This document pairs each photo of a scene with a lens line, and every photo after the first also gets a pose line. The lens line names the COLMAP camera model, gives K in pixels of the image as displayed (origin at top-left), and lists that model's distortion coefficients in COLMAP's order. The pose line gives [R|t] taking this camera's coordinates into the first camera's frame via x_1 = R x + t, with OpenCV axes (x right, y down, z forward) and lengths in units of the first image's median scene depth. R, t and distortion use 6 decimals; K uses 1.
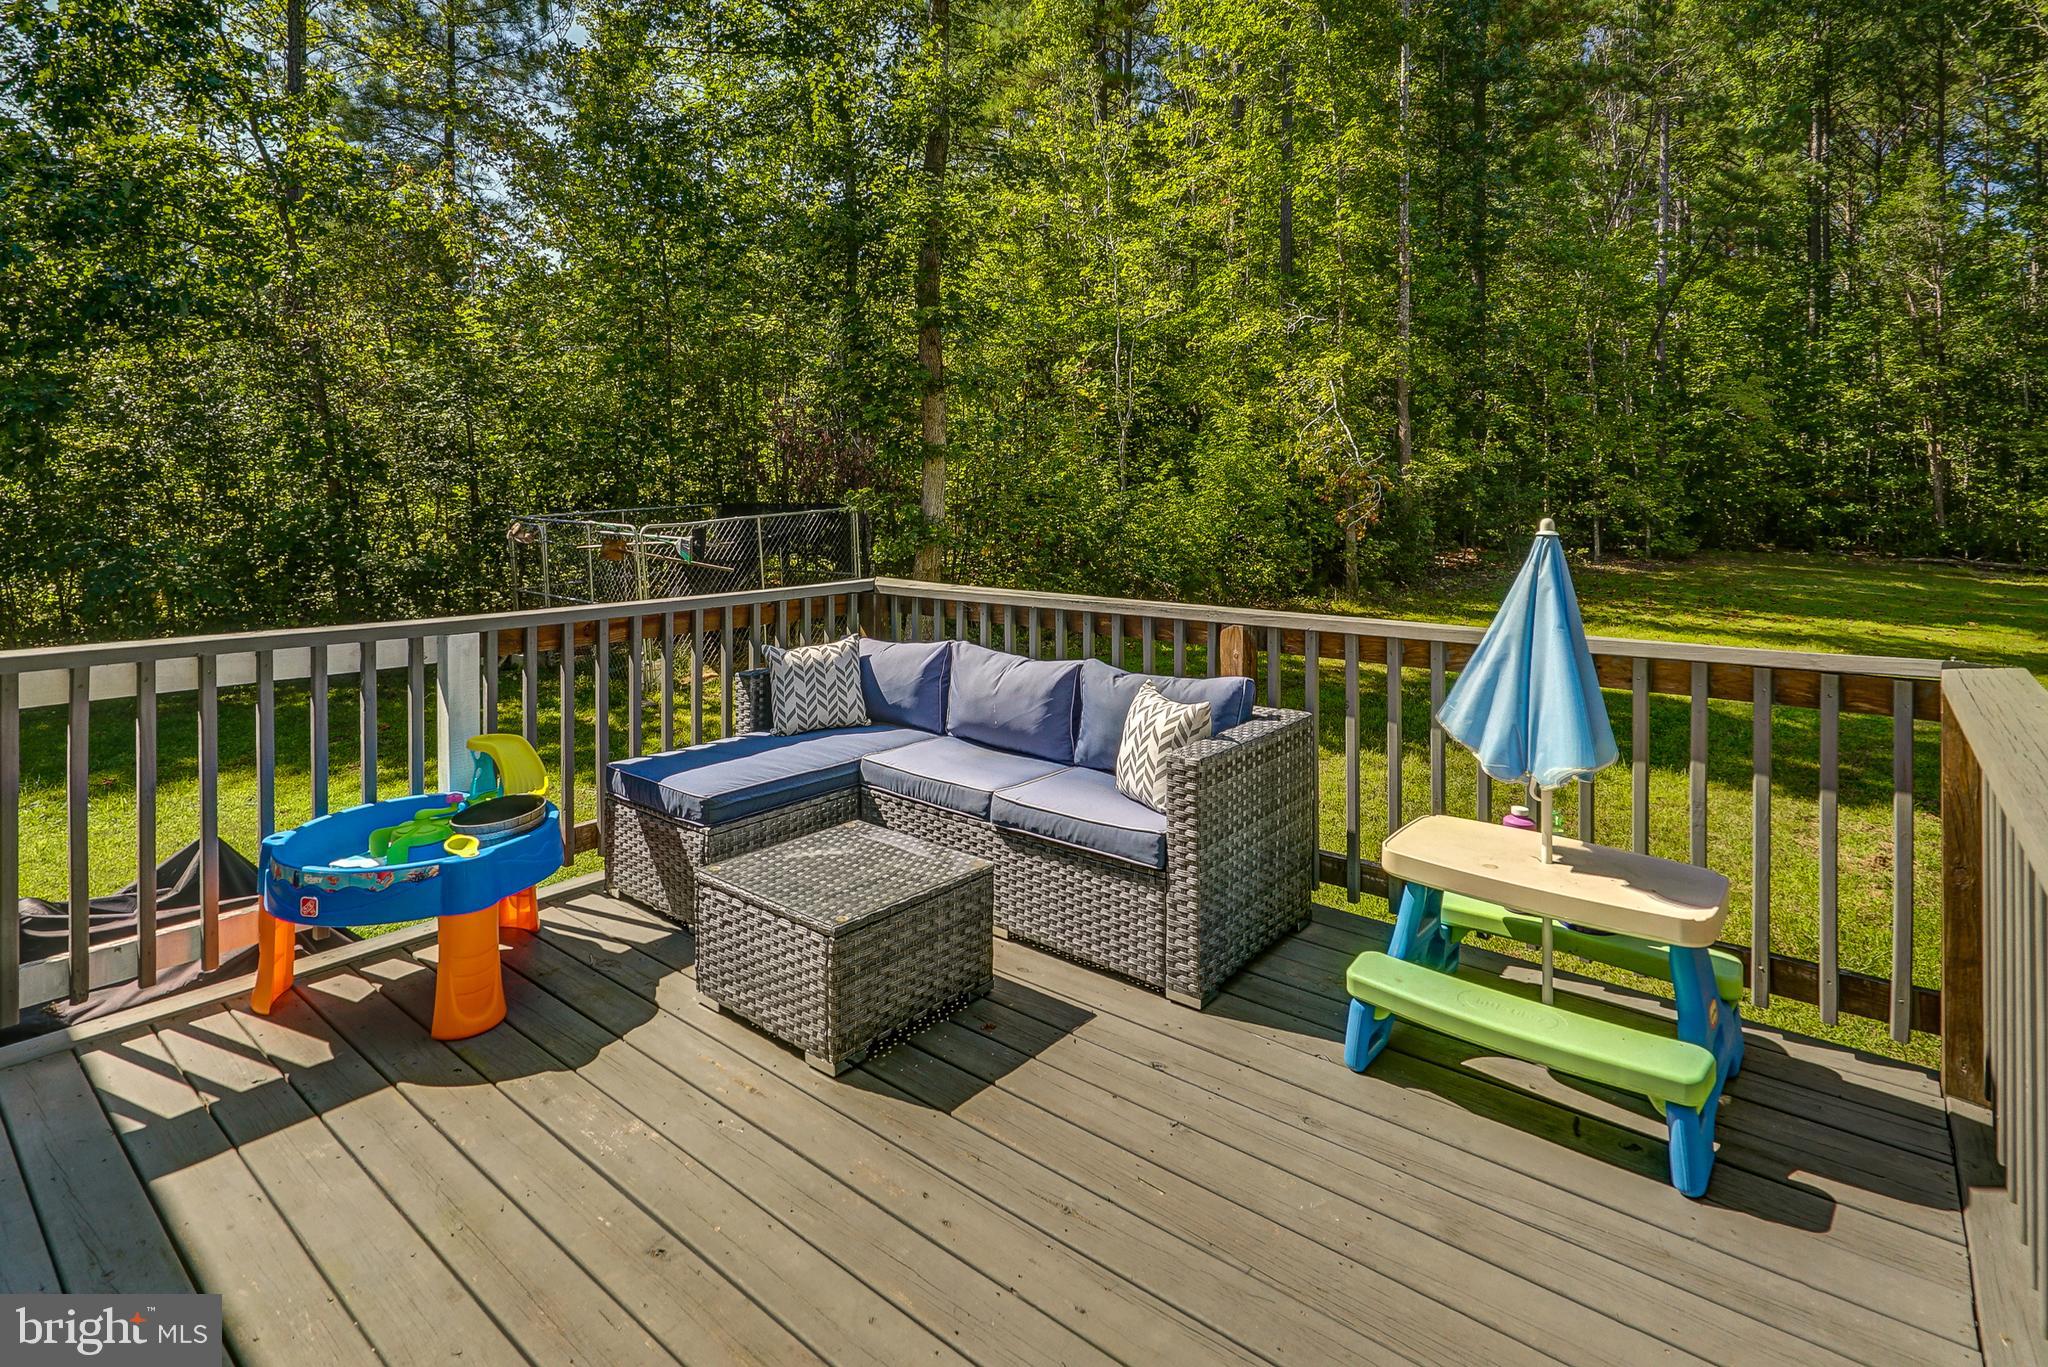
lens RADIAL K [[1024.2, 0, 1022.7], [0, 1024.2, 503.5], [0, 0, 1]] dist [-0.000583, 0.000284]
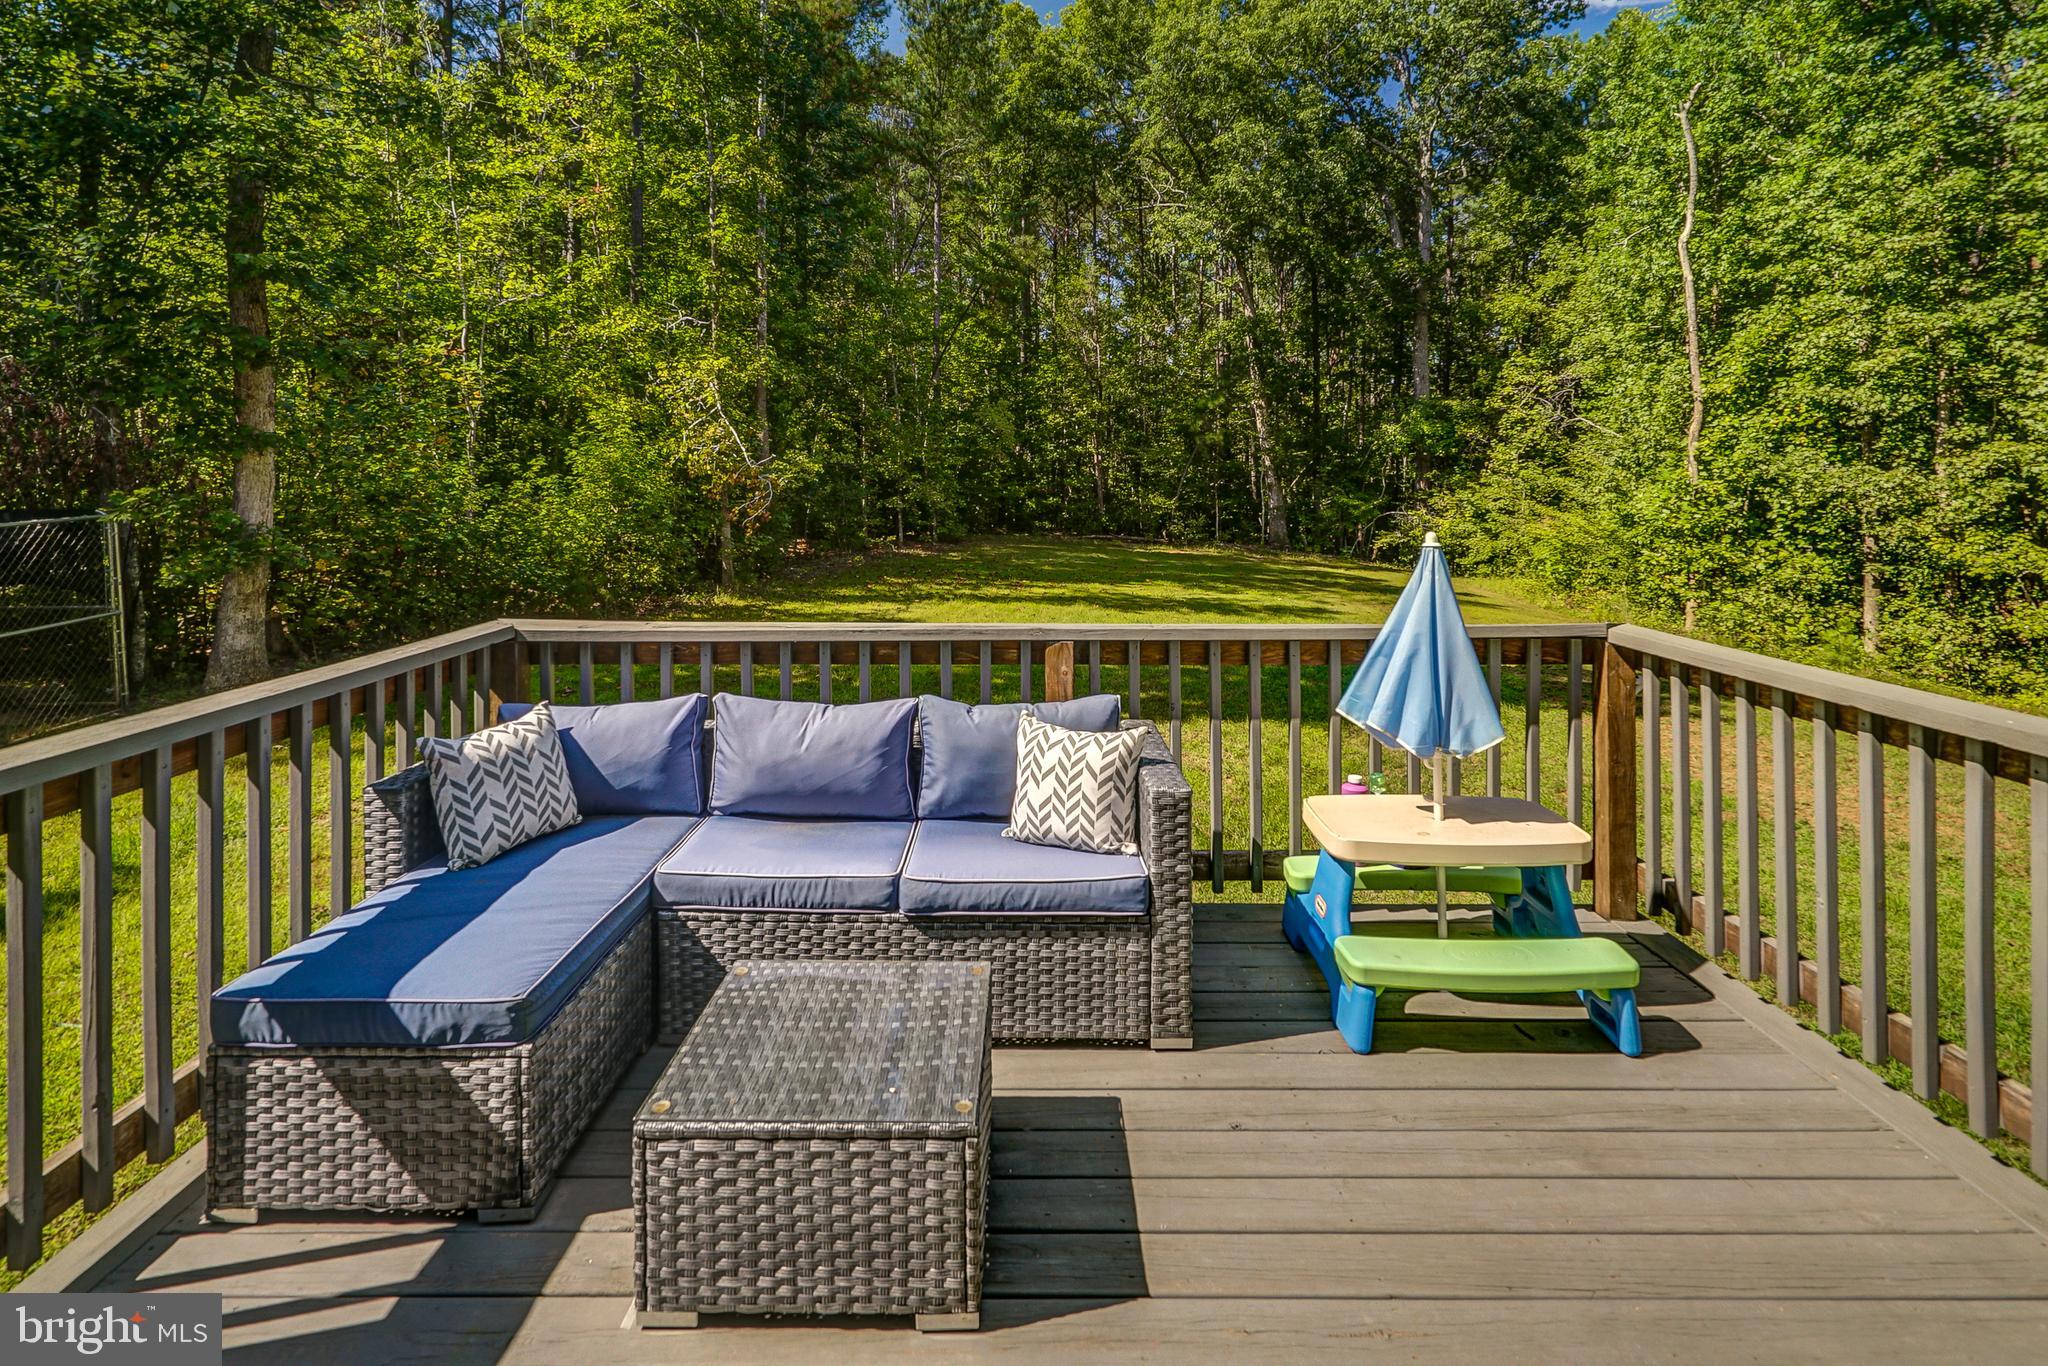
lens RADIAL K [[959.5, 0, 1021.3], [0, 959.5, 490.6], [0, 0, 1]] dist [-0.001894, 0.000521]
pose [[0.774534, -0.001402, 0.632530, -0.404072], [0.006218, 0.999966, -0.005397, -0.021747], [-0.632501, 0.008113, 0.774517, 0.306579]]
